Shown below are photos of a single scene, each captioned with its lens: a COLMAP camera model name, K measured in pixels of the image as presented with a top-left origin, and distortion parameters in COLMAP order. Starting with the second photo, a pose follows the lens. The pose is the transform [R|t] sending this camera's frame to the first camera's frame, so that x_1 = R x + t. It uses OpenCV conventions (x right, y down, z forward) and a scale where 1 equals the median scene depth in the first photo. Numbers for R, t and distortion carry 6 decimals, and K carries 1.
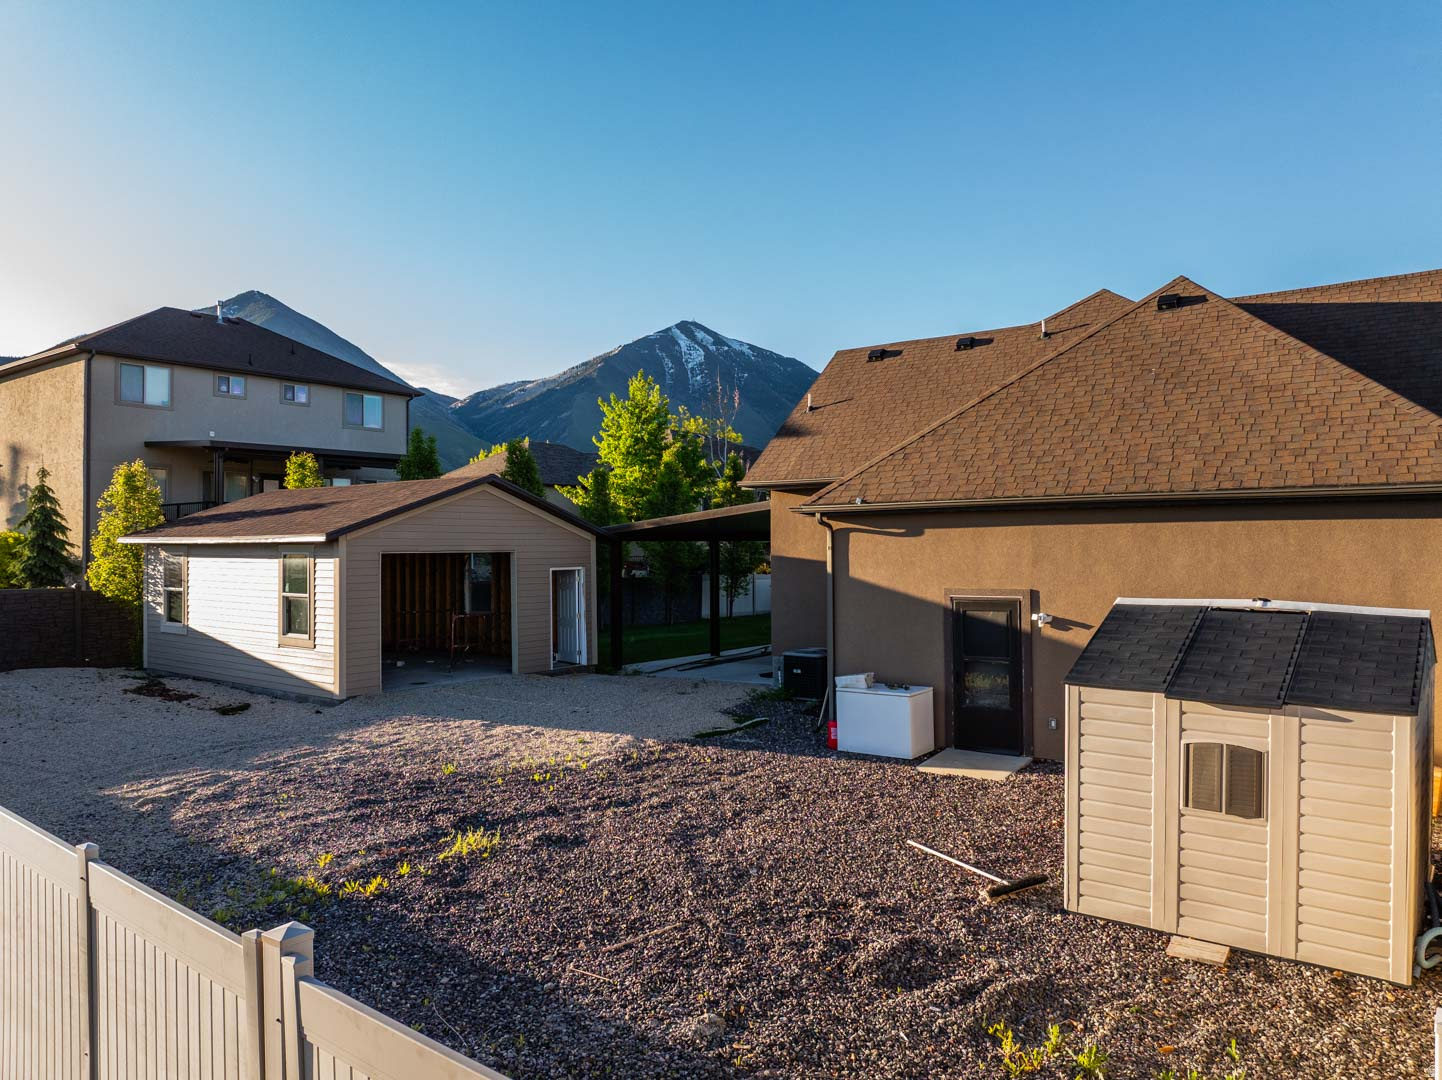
lens RADIAL K [[1023.9, 0, 724.4], [0, 1023.9, 527.5], [0, 0, 1]] dist [-0.038803, 0.002479]
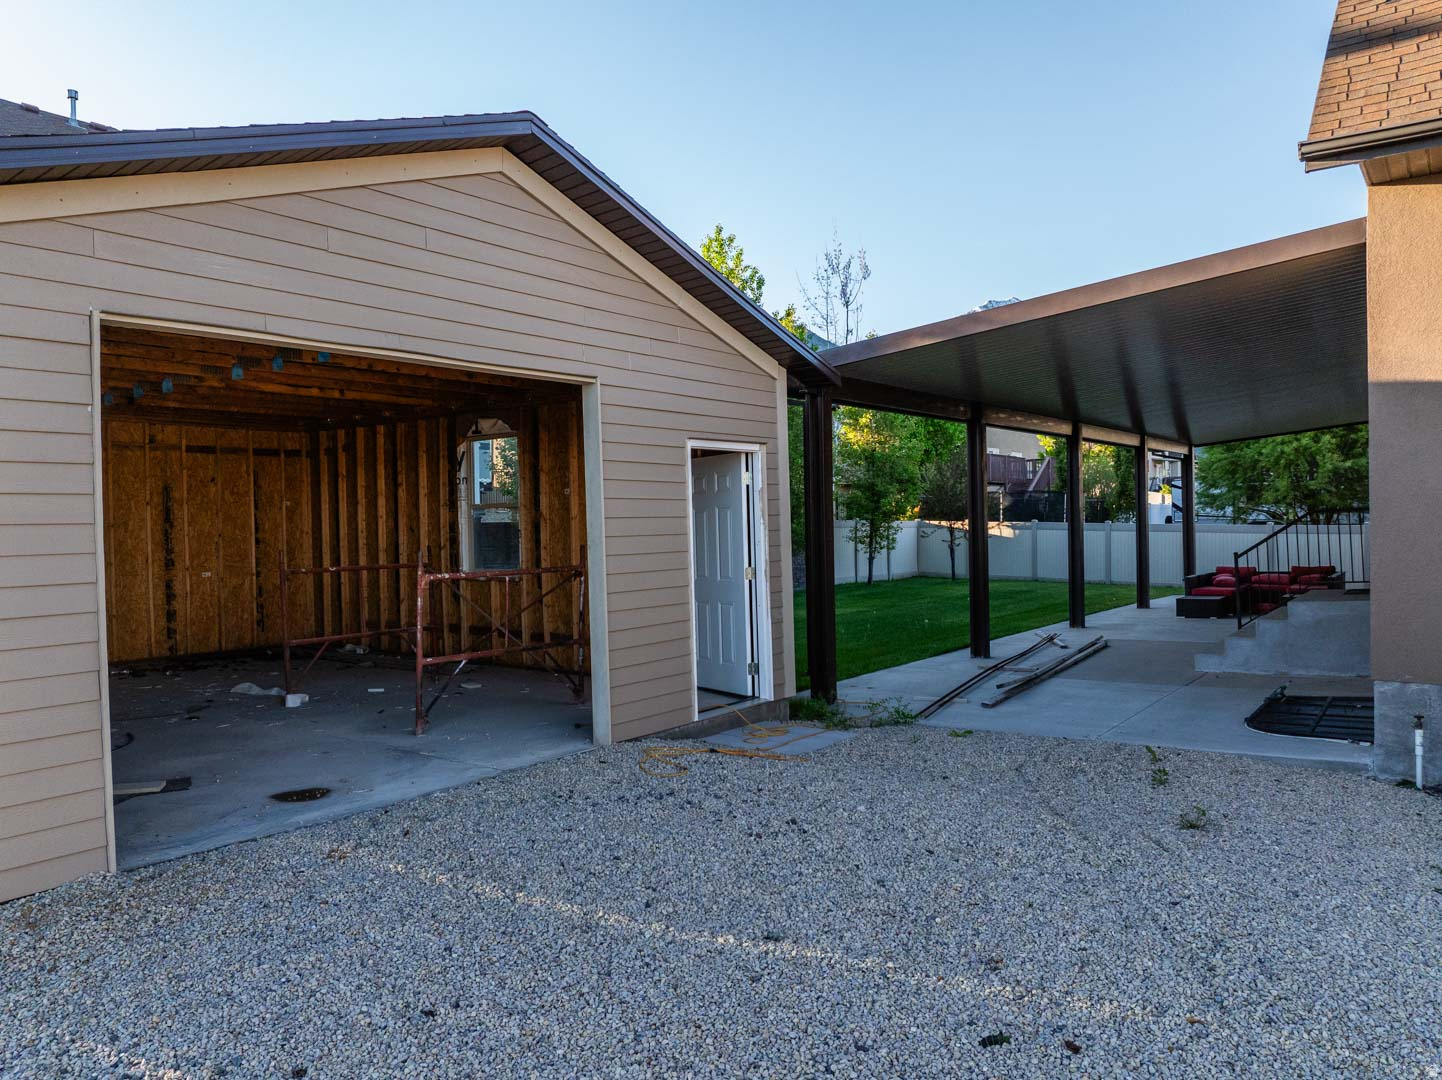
lens RADIAL K [[1023.9, 0, 724.4], [0, 1023.9, 527.5], [0, 0, 1]] dist [-0.038803, 0.002479]
pose [[0.999868, -0.014740, -0.006890, -0.149837], [0.014927, 0.999497, 0.027979, 0.058192], [0.006474, -0.028079, 0.999585, 0.614209]]
